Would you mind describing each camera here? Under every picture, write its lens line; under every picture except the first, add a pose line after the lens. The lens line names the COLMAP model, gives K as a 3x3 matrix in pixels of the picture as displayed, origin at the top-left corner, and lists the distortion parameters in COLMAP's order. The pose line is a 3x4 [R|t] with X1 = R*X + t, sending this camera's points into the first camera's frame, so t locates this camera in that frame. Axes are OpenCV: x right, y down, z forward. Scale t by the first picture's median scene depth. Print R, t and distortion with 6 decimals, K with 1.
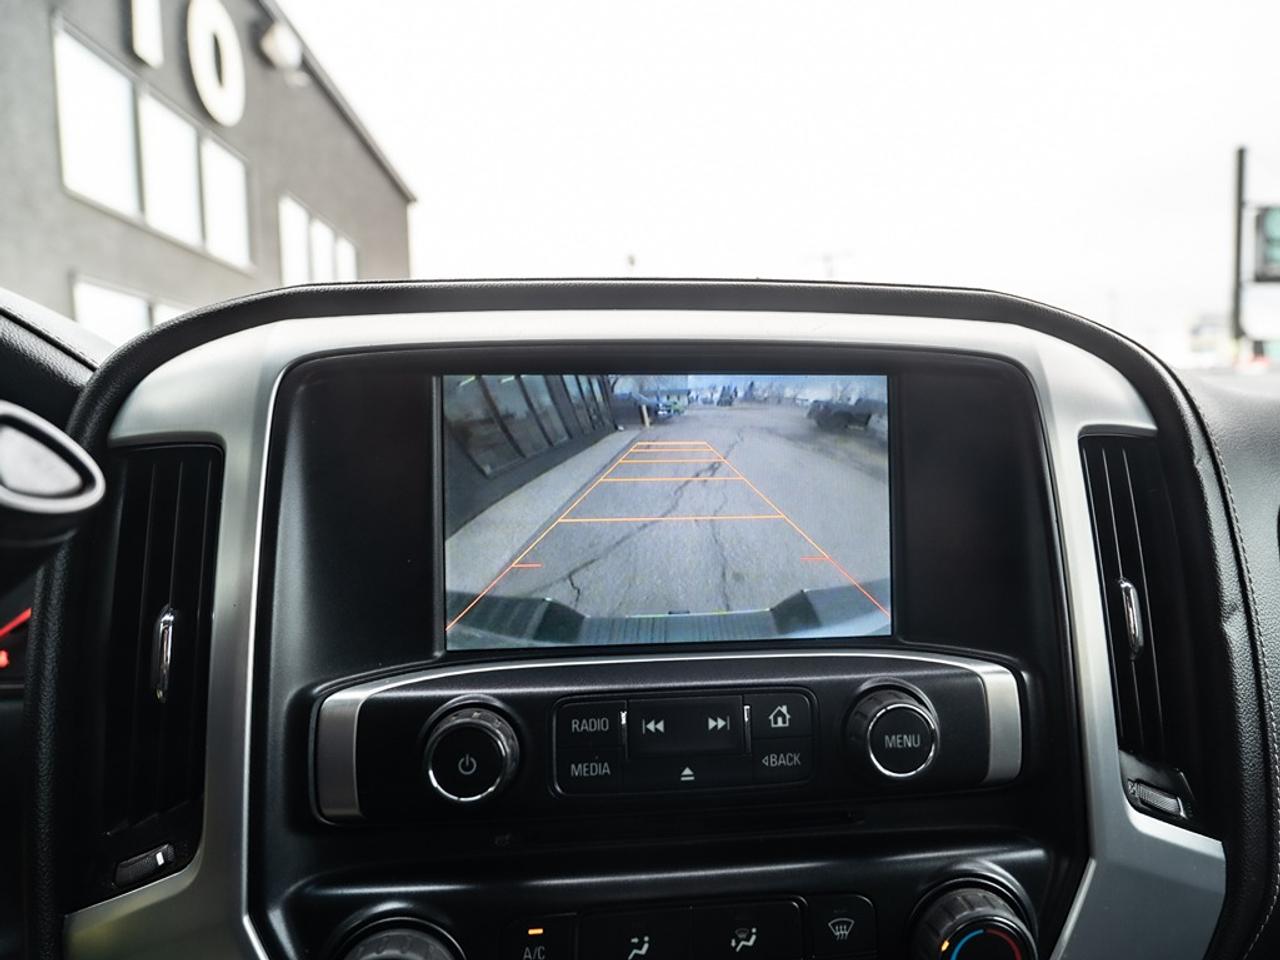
lens RADIAL K [[796.6, 0, 682.5], [0, 796.6, 481.4], [0, 0, 1]] dist [-0.018814, 0.001544]
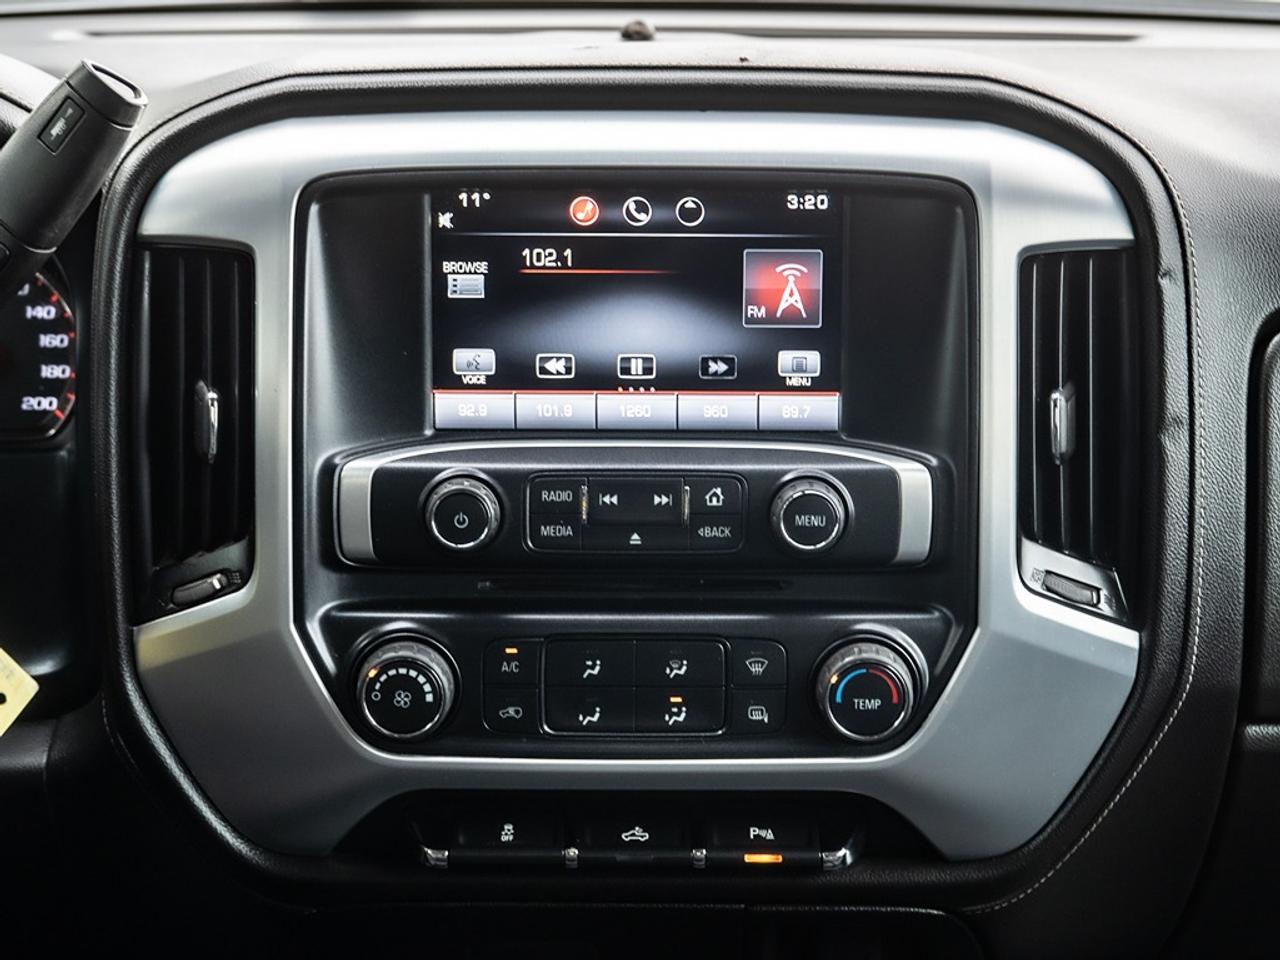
lens RADIAL K [[2256.4, 0, 639.4], [0, 2256.4, 313.7], [0, 0, 1]] dist [0.017486, -0.178287]
pose [[0.994719, 0.038439, -0.095162, 0.329821], [-0.020233, 0.982464, 0.185353, -0.615420], [0.100618, -0.182449, 0.978053, -2.333060]]
